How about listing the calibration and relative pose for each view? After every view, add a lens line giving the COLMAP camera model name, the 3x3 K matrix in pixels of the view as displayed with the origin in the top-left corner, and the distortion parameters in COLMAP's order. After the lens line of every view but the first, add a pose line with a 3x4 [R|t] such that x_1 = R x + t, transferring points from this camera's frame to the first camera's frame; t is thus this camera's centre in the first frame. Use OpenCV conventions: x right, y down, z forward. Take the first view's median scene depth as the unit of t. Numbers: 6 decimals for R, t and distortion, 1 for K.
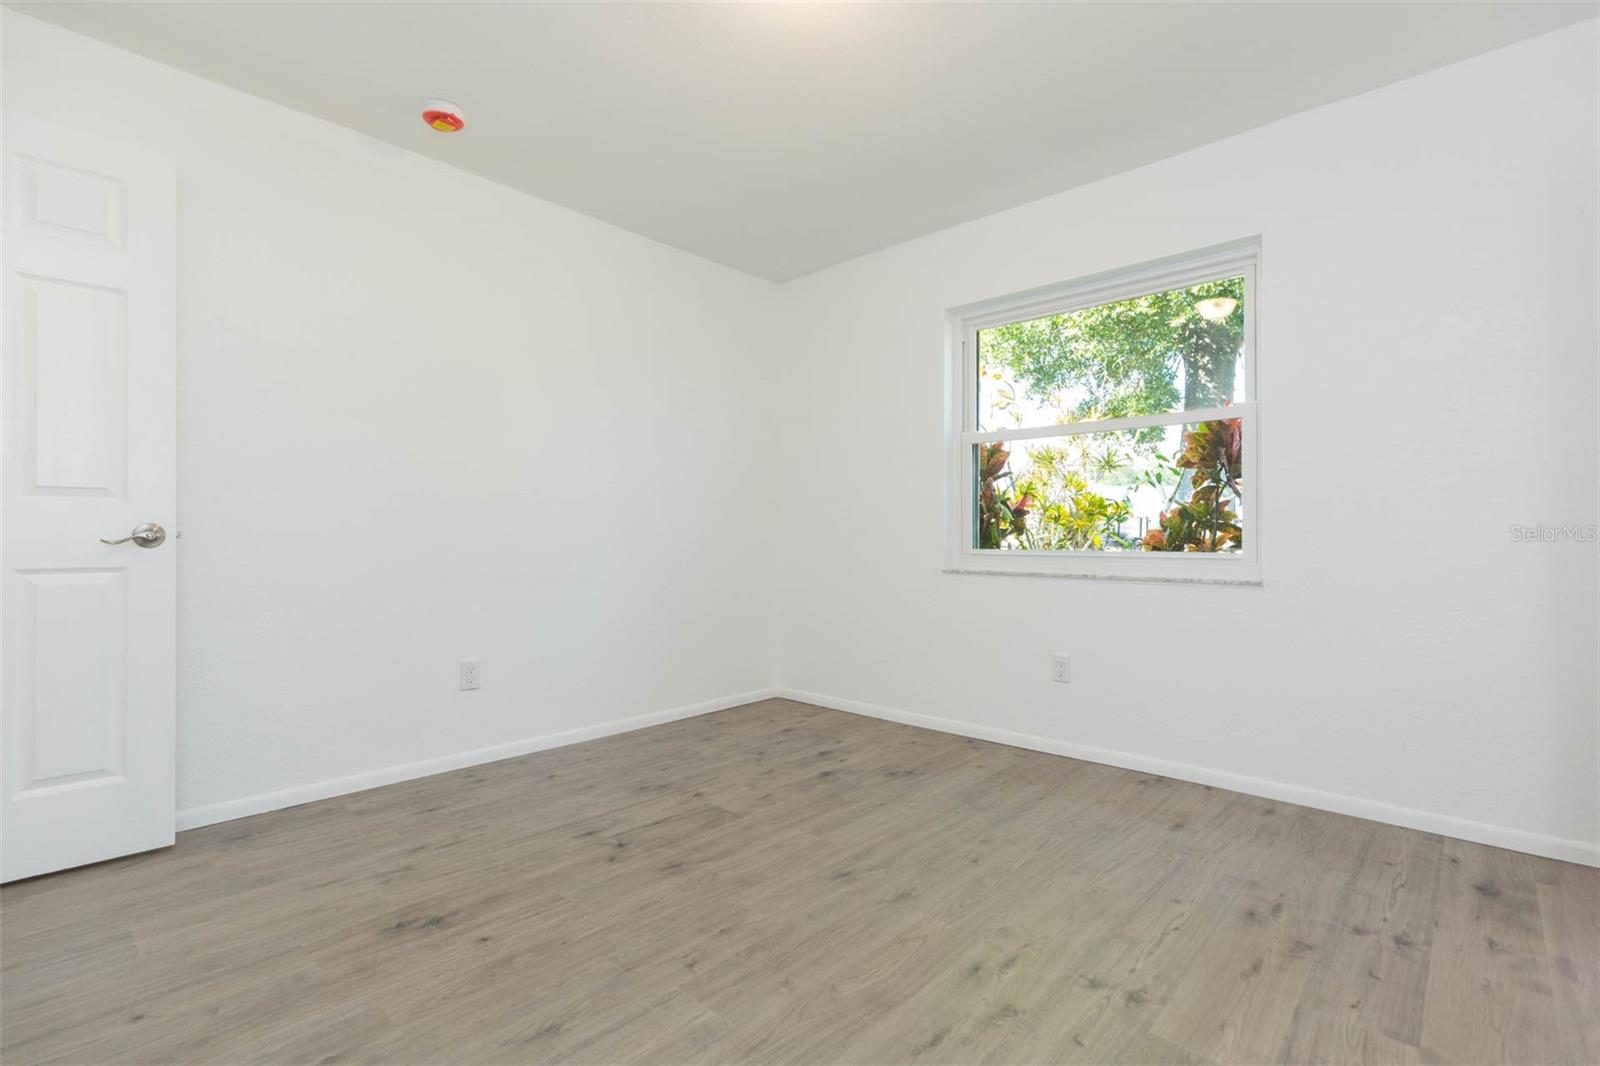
lens RADIAL K [[735.4, 0, 800.0], [0, 735.4, 533.0], [0, 0, 1]] dist [0.003169, 0.000522]
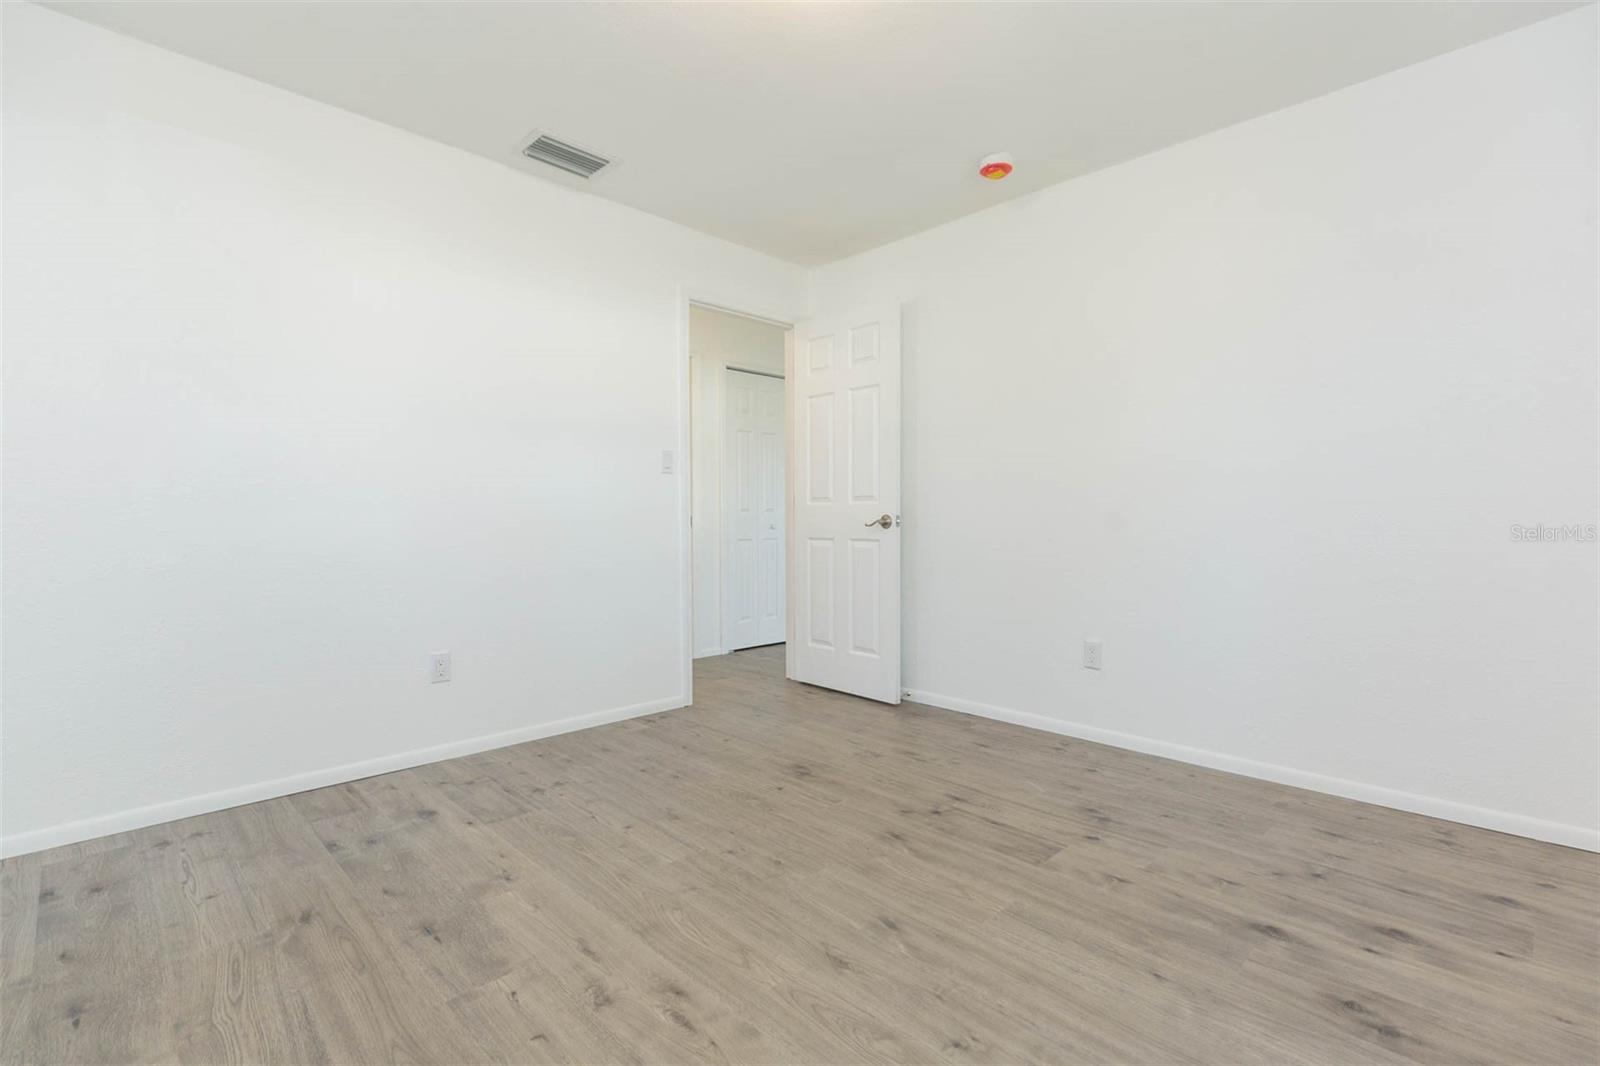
lens RADIAL K [[722.0, 0, 803.0], [0, 722.0, 569.4], [0, 0, 1]] dist [0.000884, -0.000198]
pose [[-0.036001, 0.066578, -0.997132, 0.725507], [0.003163, 0.997781, 0.066507, 0.003341], [0.999347, -0.000760, -0.036132, 0.785351]]
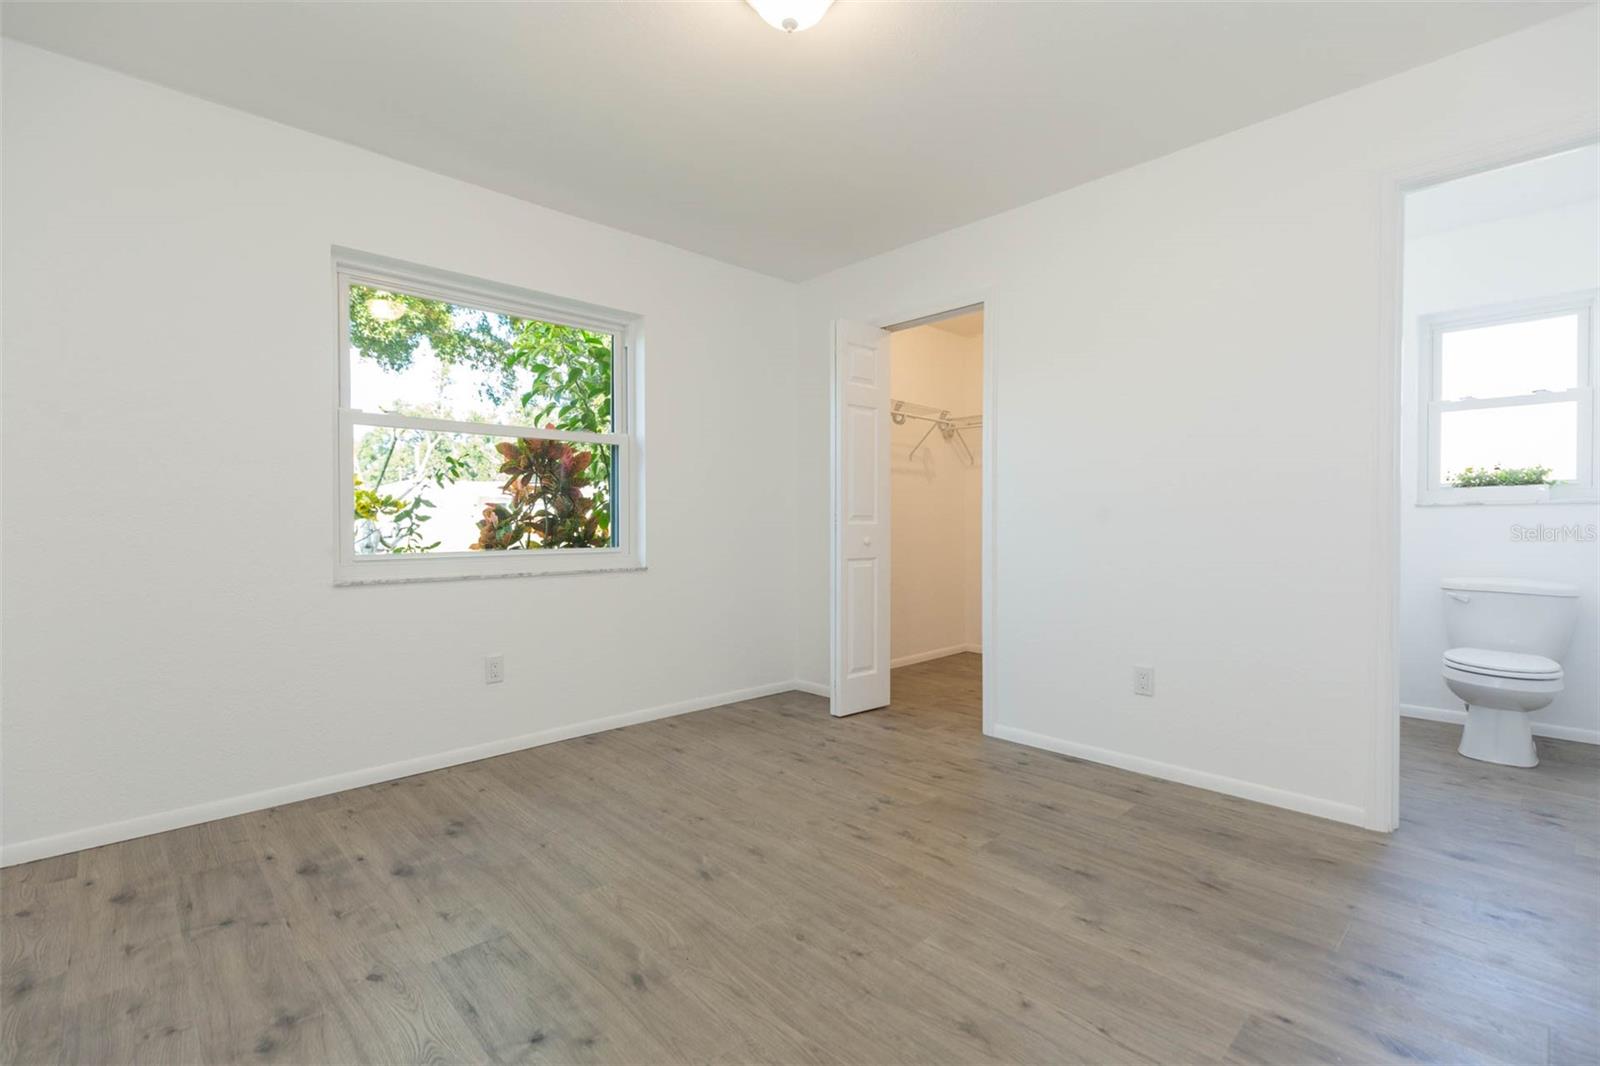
lens RADIAL K [[735.4, 0, 800.0], [0, 735.4, 533.0], [0, 0, 1]] dist [0.003169, 0.000522]
pose [[0.056190, -0.015756, 0.998296, -0.797750], [0.001338, 0.999876, 0.015705, -0.020720], [-0.998419, 0.000454, 0.056204, 0.685307]]
